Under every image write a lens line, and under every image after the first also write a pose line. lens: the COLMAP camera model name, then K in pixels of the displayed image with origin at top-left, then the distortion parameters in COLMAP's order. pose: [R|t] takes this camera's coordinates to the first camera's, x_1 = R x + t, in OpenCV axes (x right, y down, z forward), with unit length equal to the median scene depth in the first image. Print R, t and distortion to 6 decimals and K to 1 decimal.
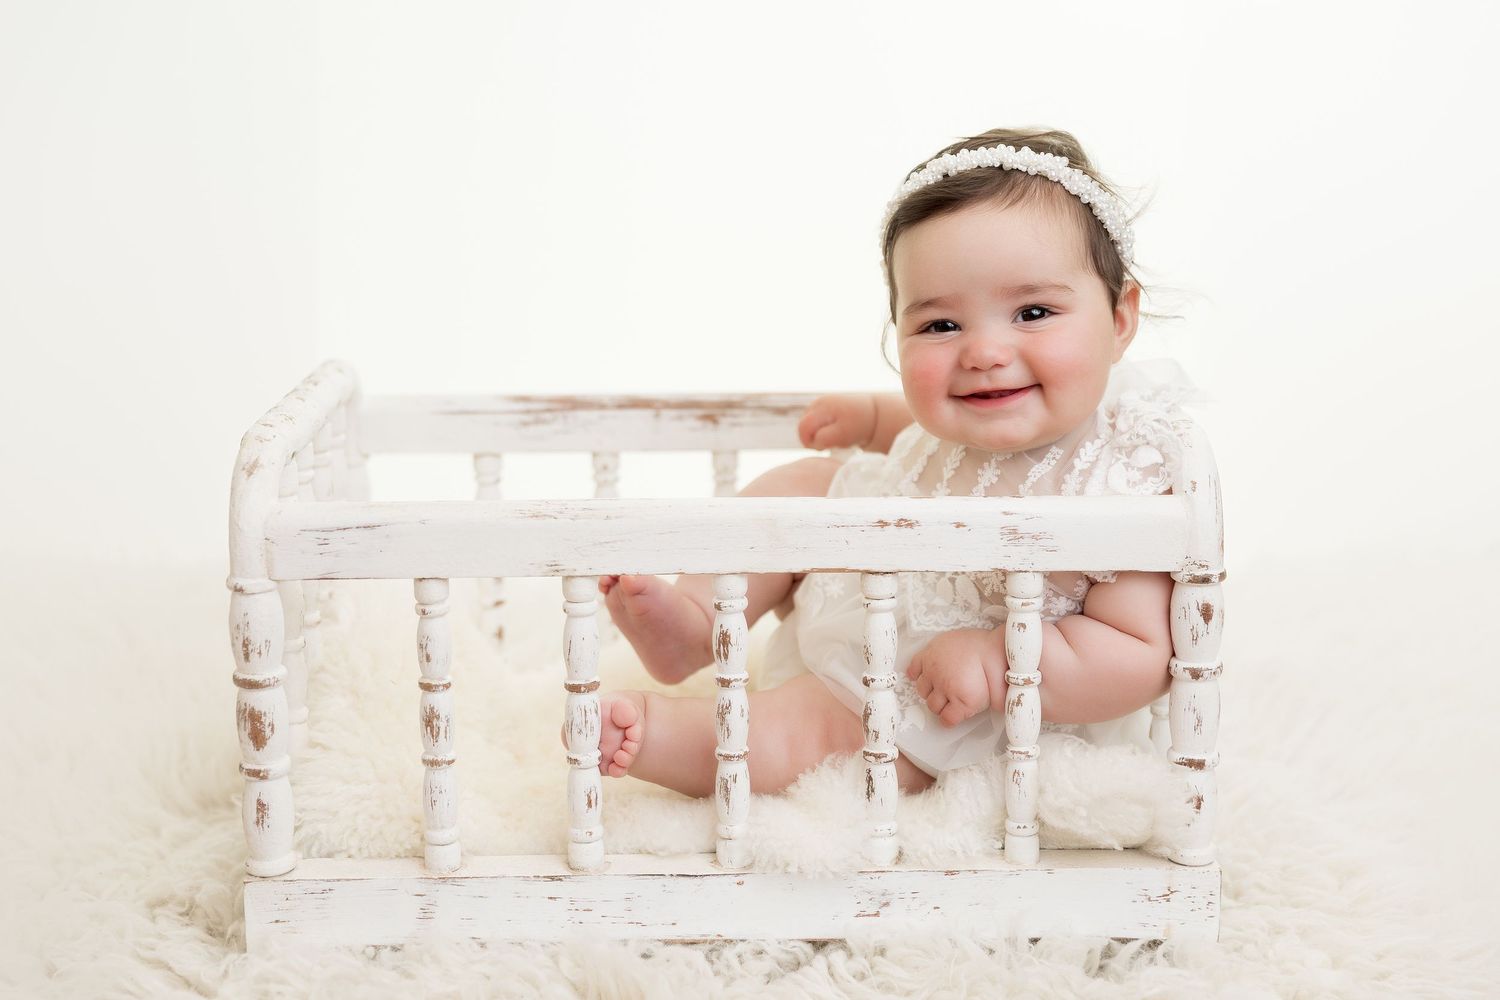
lens RADIAL K [[2428.7, 0, 748.5], [0, 2428.7, 502.8], [0, 0, 1]] dist [0.350916, 0.000000]
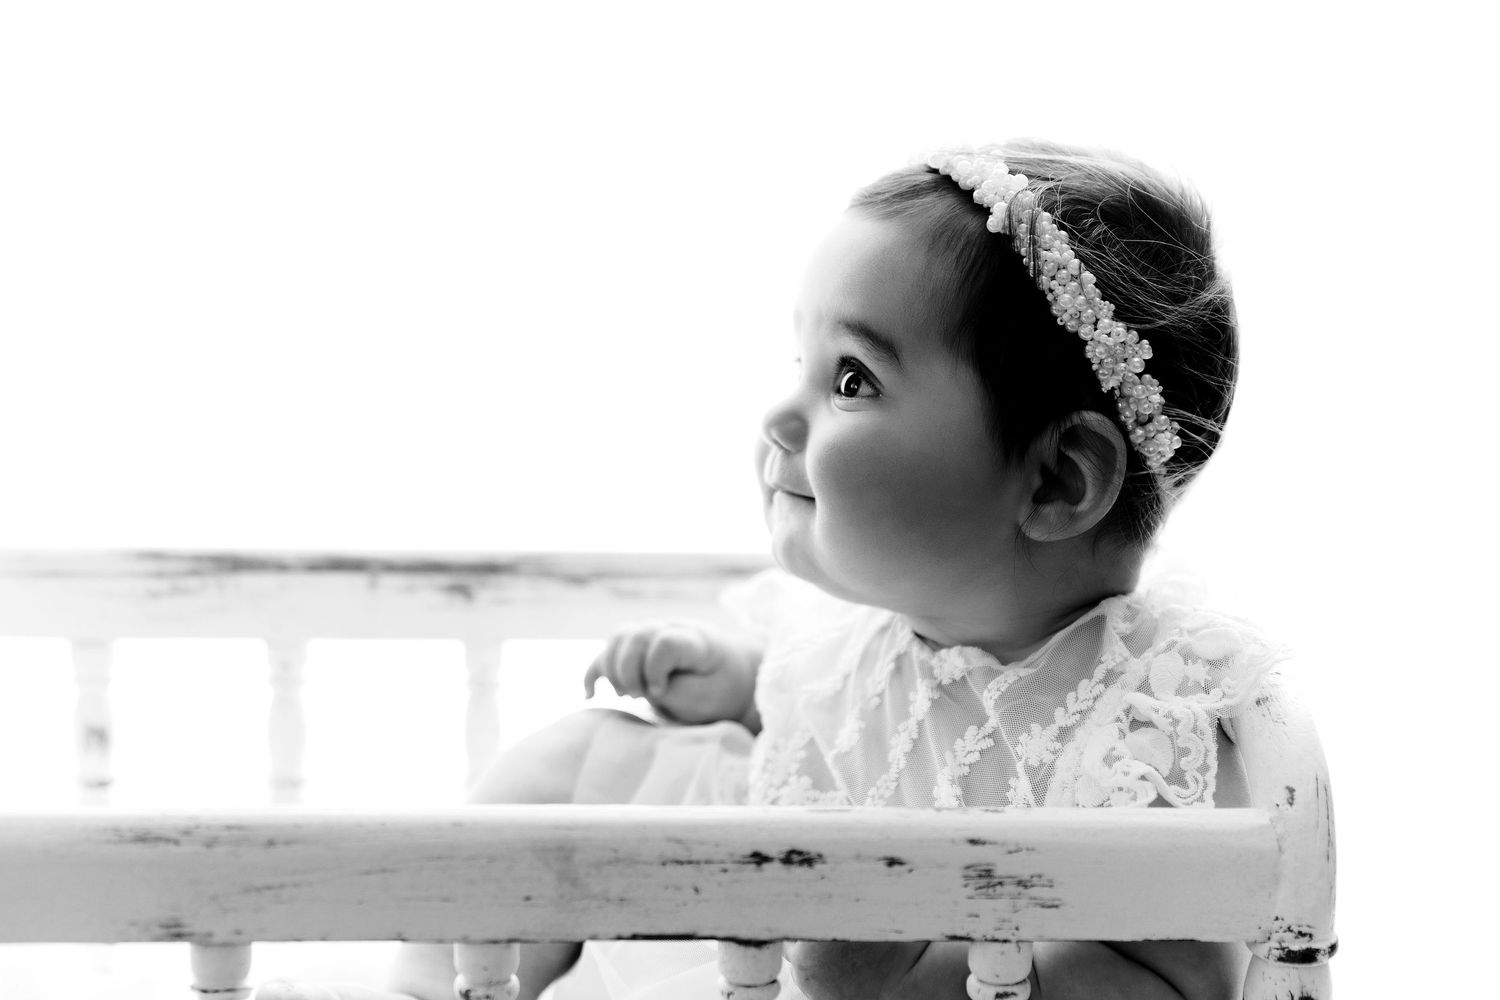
lens RADIAL K [[3055.6, 0, 751.0], [0, 3055.6, 499.0], [0, 0, 1]] dist [-0.003869, 0.000000]
pose [[0.996865, 0.017338, 0.077205, -0.003266], [-0.017433, 0.999848, 0.000550, -0.075221], [-0.077183, -0.001894, 0.997015, 0.288015]]
